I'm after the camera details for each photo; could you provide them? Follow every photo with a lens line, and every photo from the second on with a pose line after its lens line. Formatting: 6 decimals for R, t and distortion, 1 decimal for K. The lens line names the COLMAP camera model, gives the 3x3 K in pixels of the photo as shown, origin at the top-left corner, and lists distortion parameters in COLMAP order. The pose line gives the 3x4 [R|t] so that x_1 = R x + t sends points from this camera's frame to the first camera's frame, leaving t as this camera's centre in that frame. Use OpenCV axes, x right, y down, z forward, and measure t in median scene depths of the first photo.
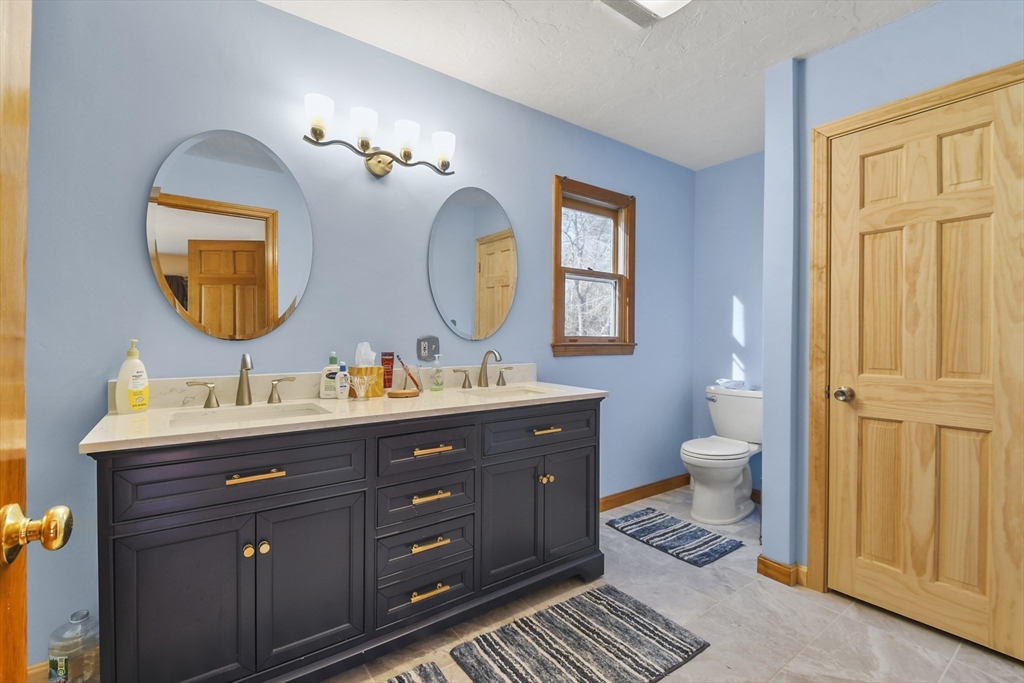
lens RADIAL K [[447.9, 0, 510.2], [0, 447.9, 337.3], [0, 0, 1]] dist [0.017058, -0.014126]
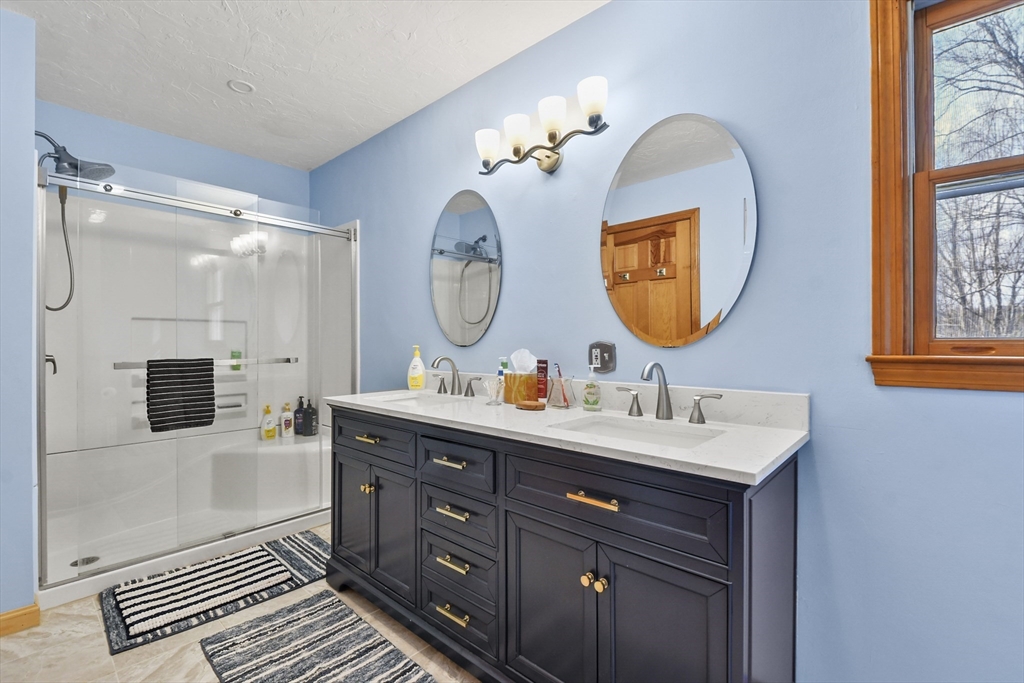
lens RADIAL K [[447.9, 0, 511.5], [0, 447.9, 343.0], [0, 0, 1]] dist [0.017058, -0.014126]
pose [[0.200949, -0.020067, -0.979396, 0.578206], [-0.014064, 0.999628, -0.023367, 0.020843], [0.979501, 0.018470, 0.200592, 0.710813]]
